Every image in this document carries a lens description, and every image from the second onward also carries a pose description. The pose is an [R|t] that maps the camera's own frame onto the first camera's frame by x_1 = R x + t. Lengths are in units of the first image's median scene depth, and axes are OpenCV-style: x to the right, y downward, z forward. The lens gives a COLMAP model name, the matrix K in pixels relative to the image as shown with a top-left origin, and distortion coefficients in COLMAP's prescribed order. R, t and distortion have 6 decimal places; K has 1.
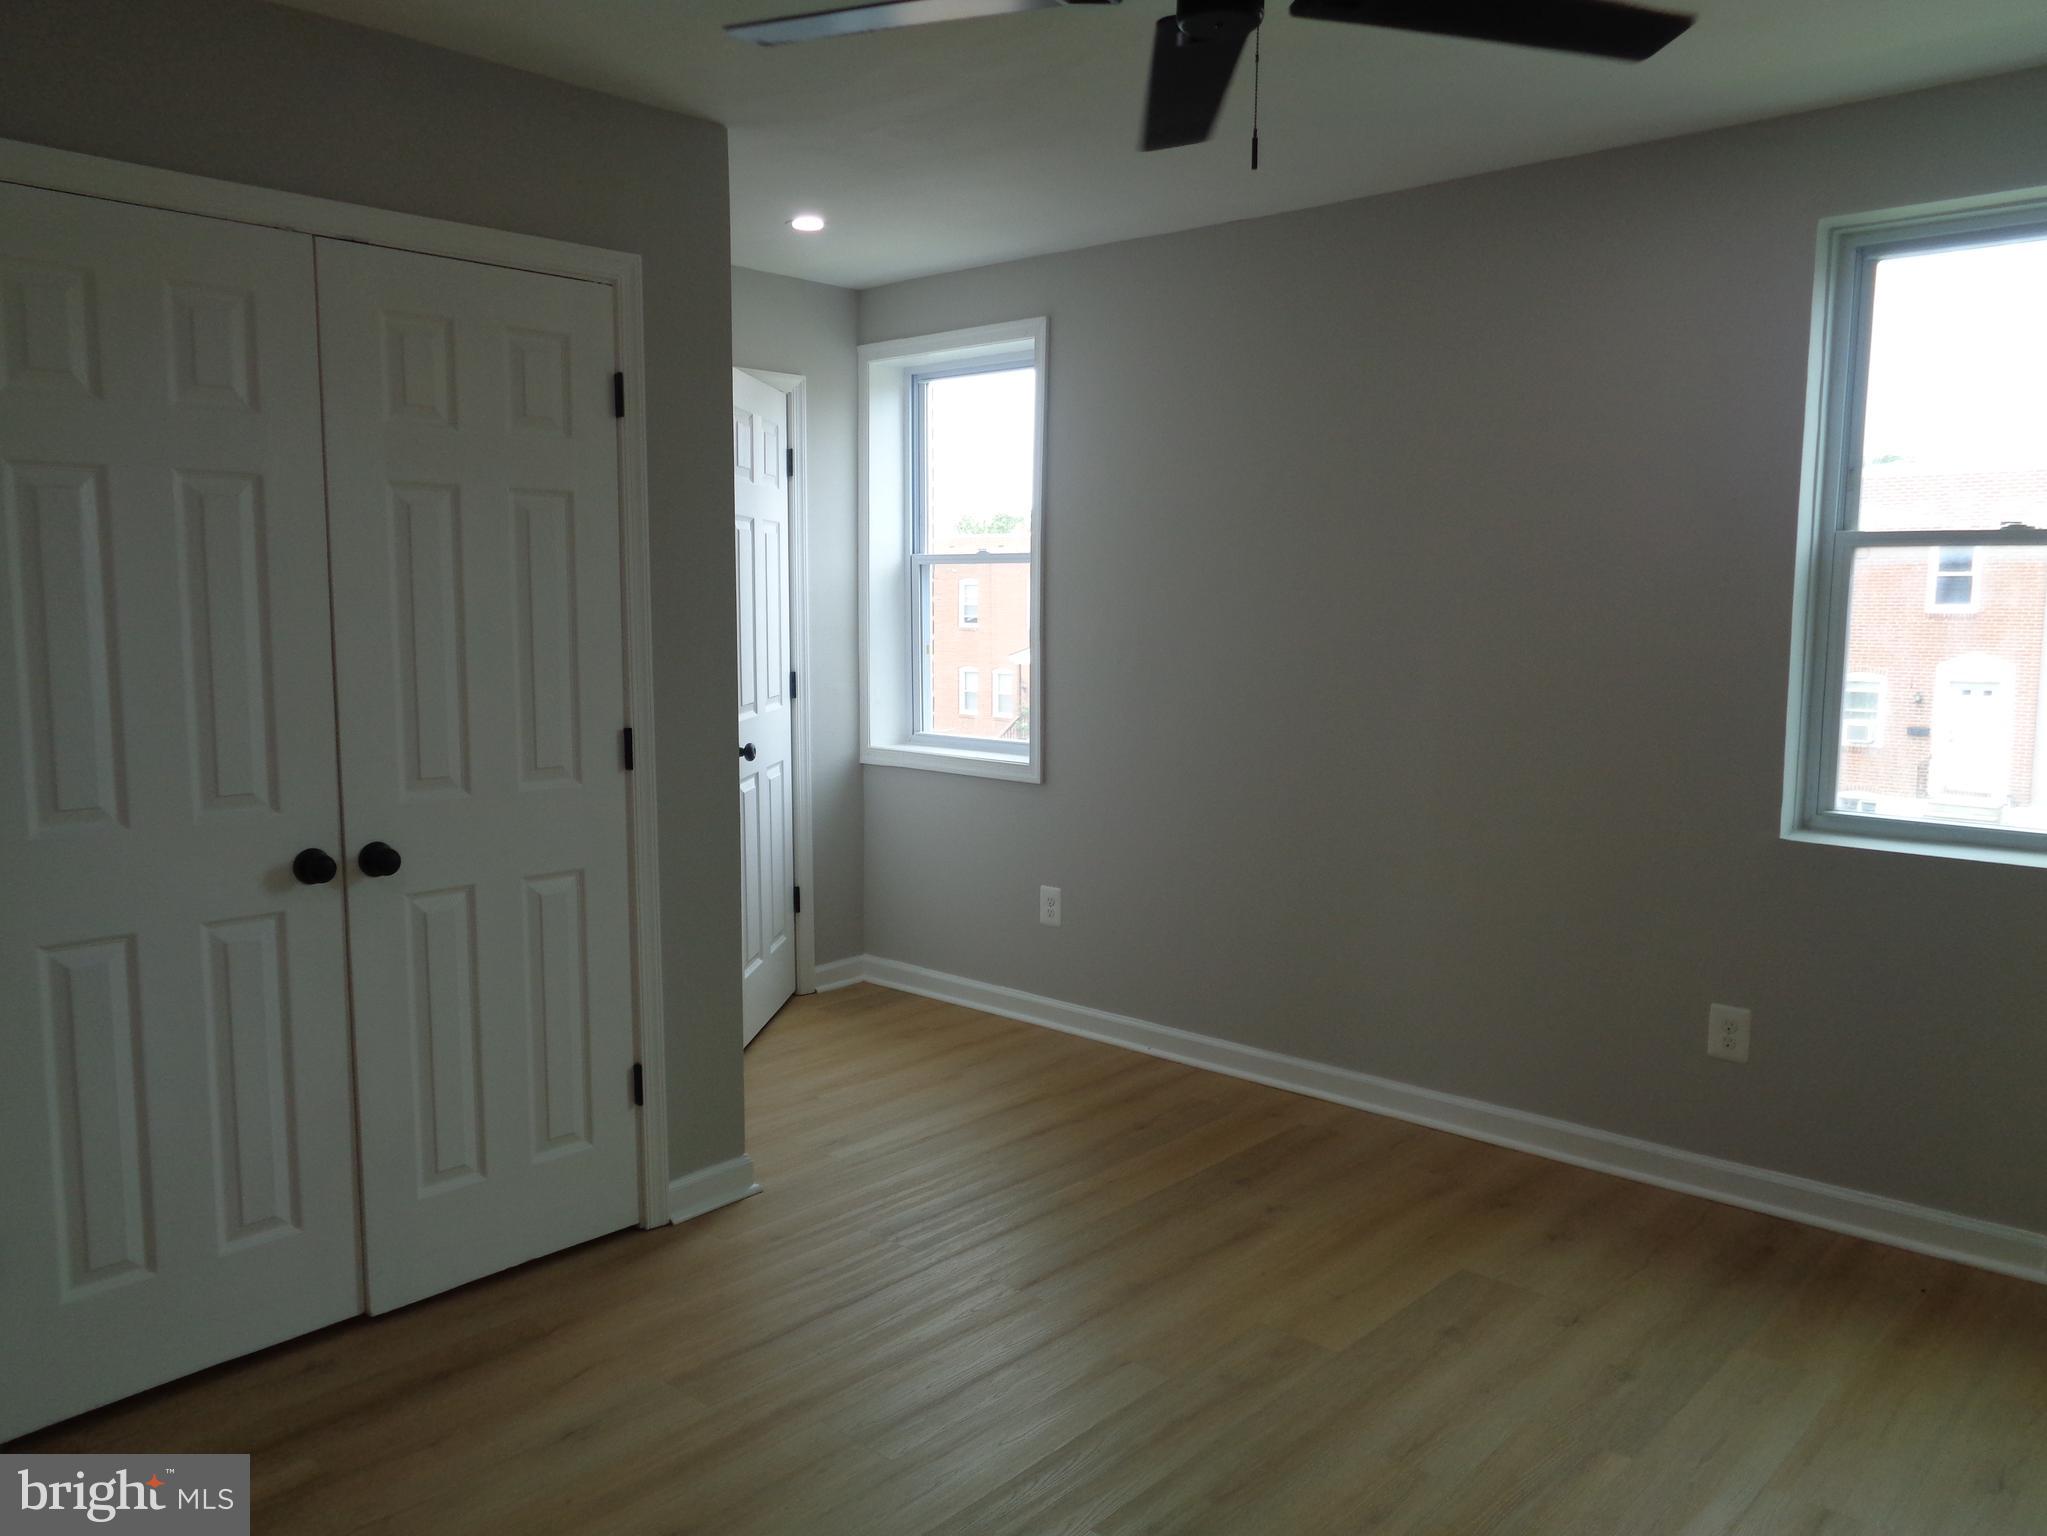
lens RADIAL K [[1546.0, 0, 1025.7], [0, 1546.0, 766.2], [0, 0, 1]] dist [-0.015039, 0.004921]
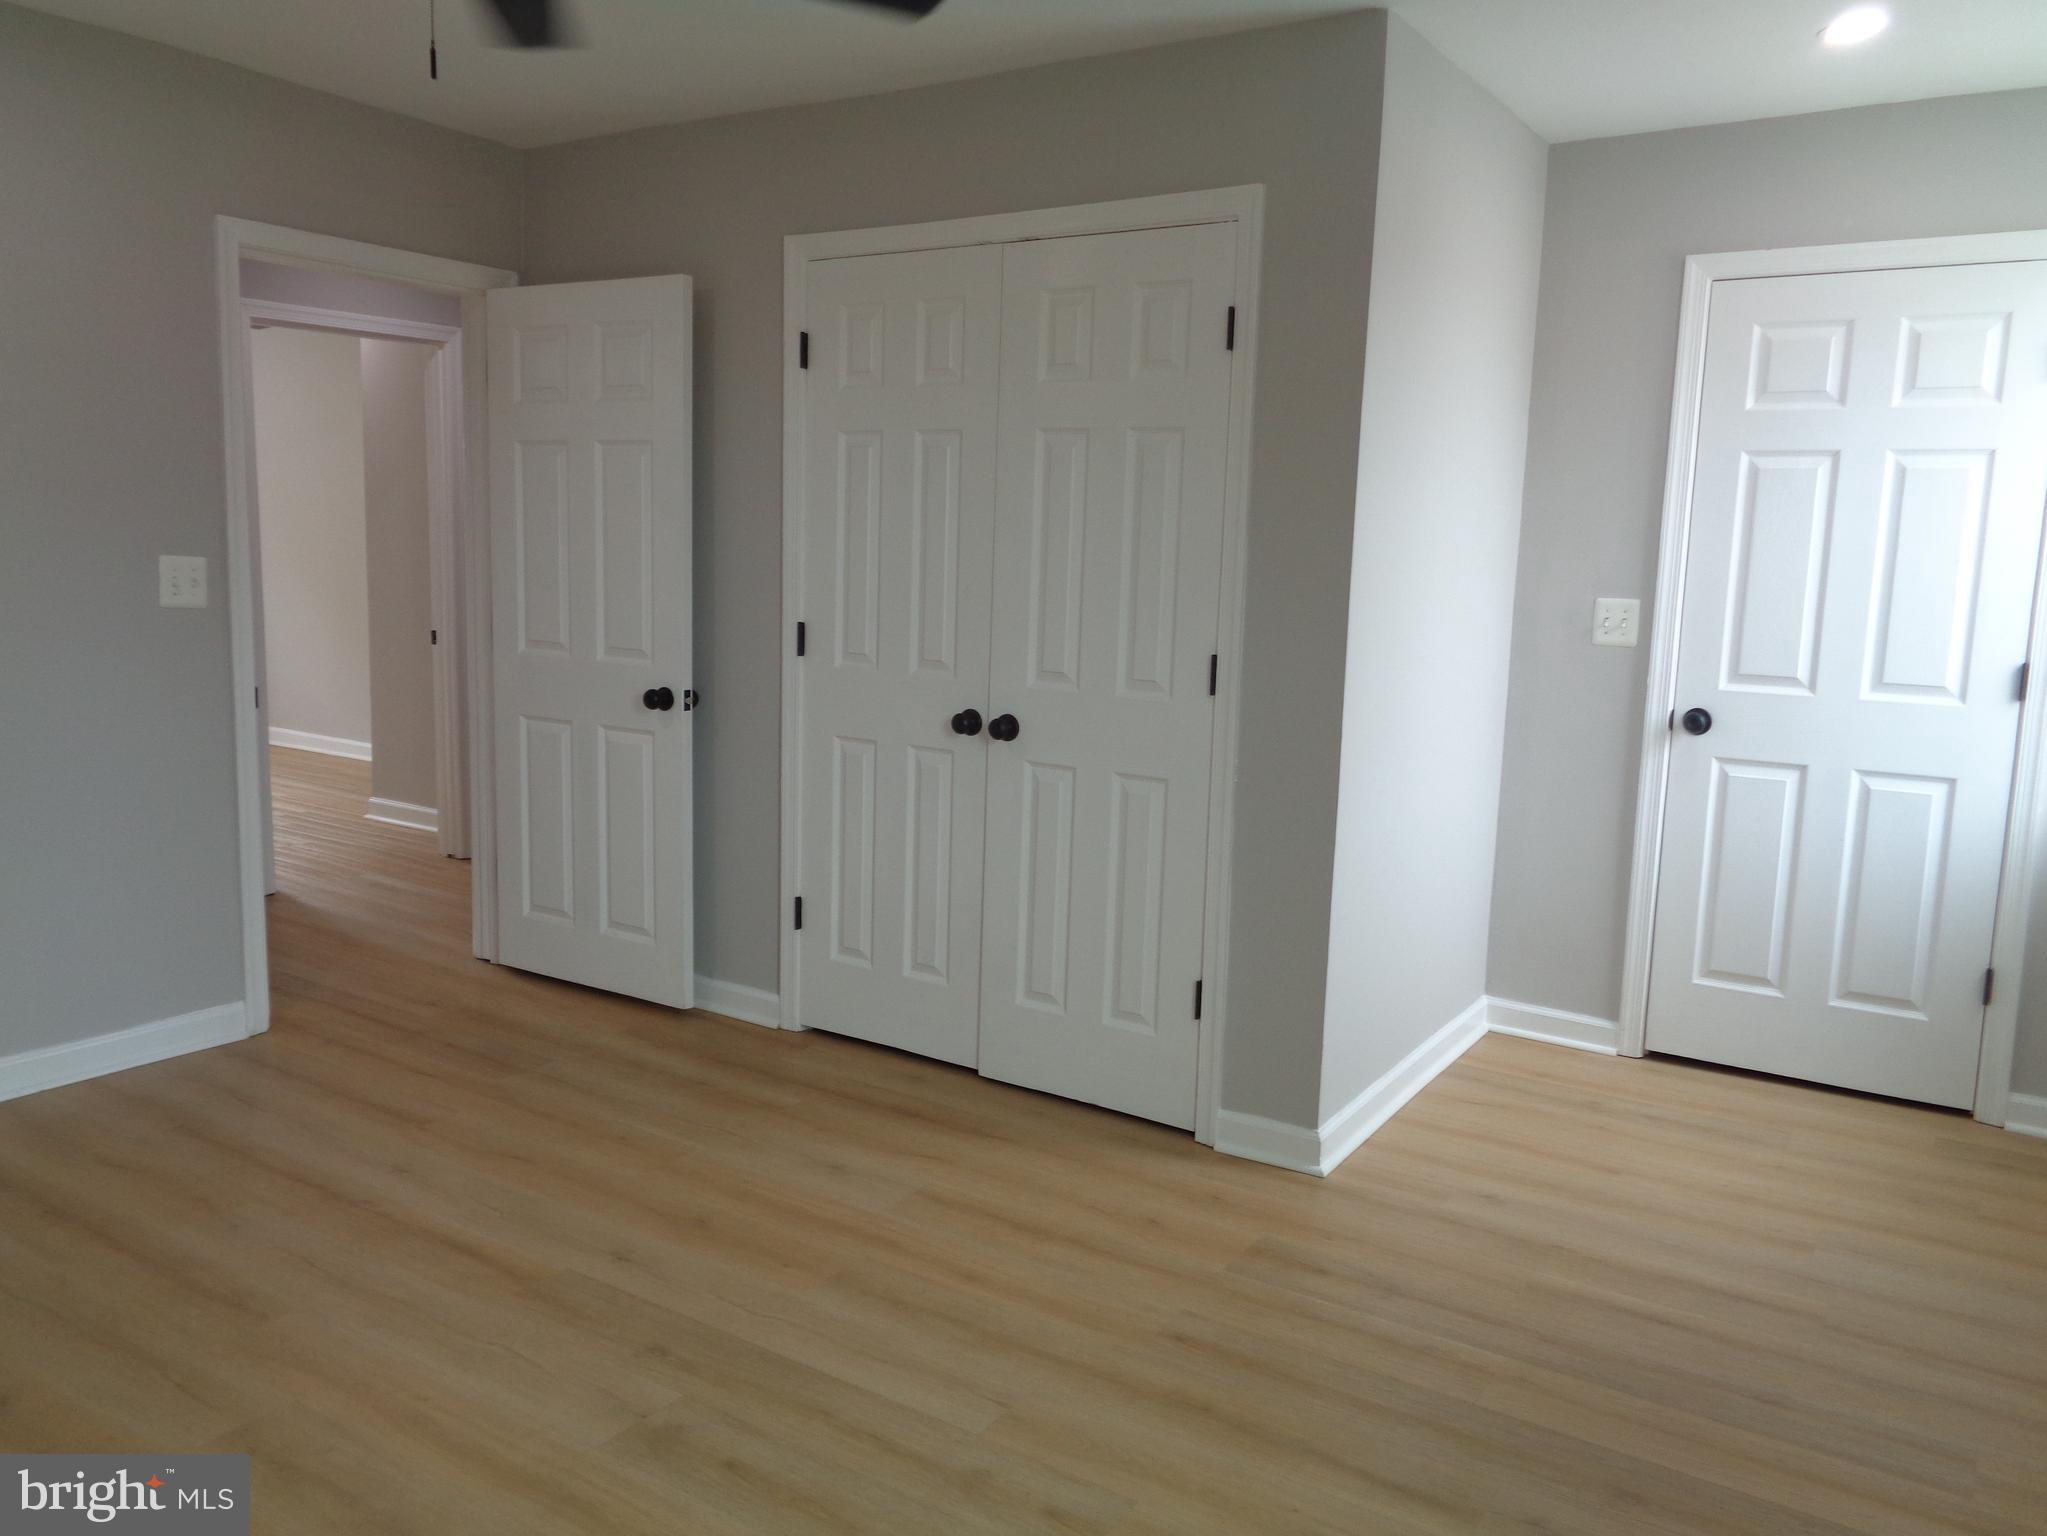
lens RADIAL K [[1546.0, 0, 1023.9], [0, 1546.0, 766.9], [0, 0, 1]] dist [-0.015039, 0.004921]
pose [[0.144732, 0.156765, -0.976974, 0.754530], [-0.140116, 0.980667, 0.136600, -0.076363], [0.979500, 0.117120, 0.163899, 0.724929]]
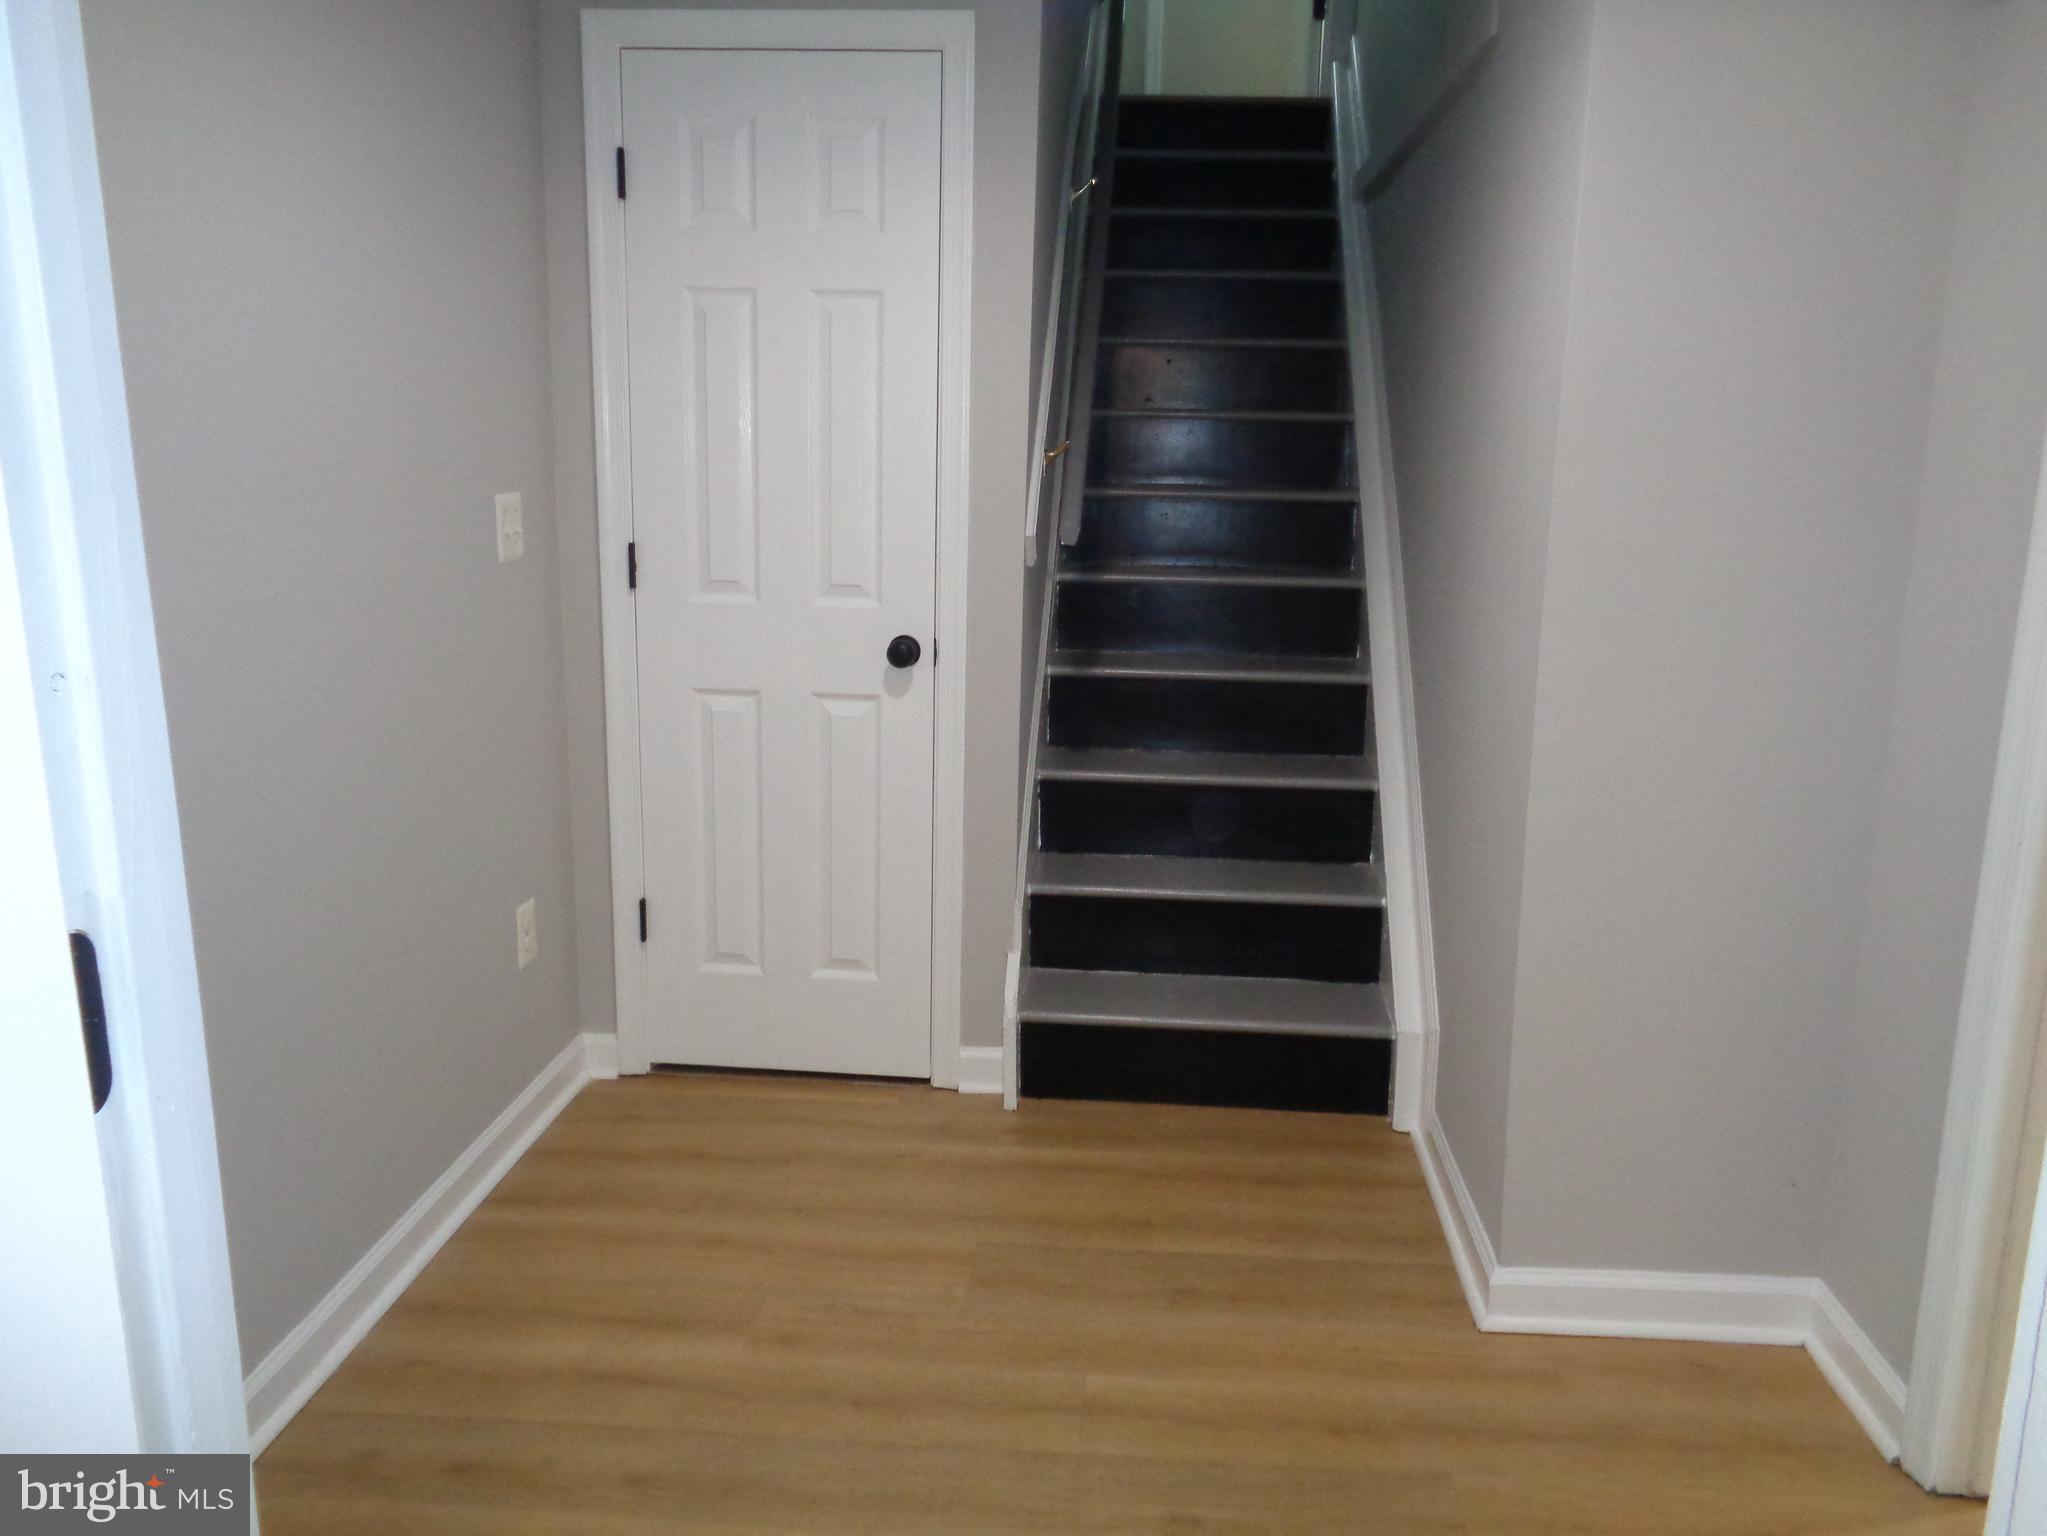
lens RADIAL K [[1546.0, 0, 1024.8], [0, 1546.0, 766.5], [0, 0, 1]] dist [-0.015039, 0.004921]
pose [[0.616361, 0.191211, -0.763896, 0.506670], [-0.113551, 0.981515, 0.154063, -0.049837], [0.779234, -0.008217, 0.626680, 0.472252]]
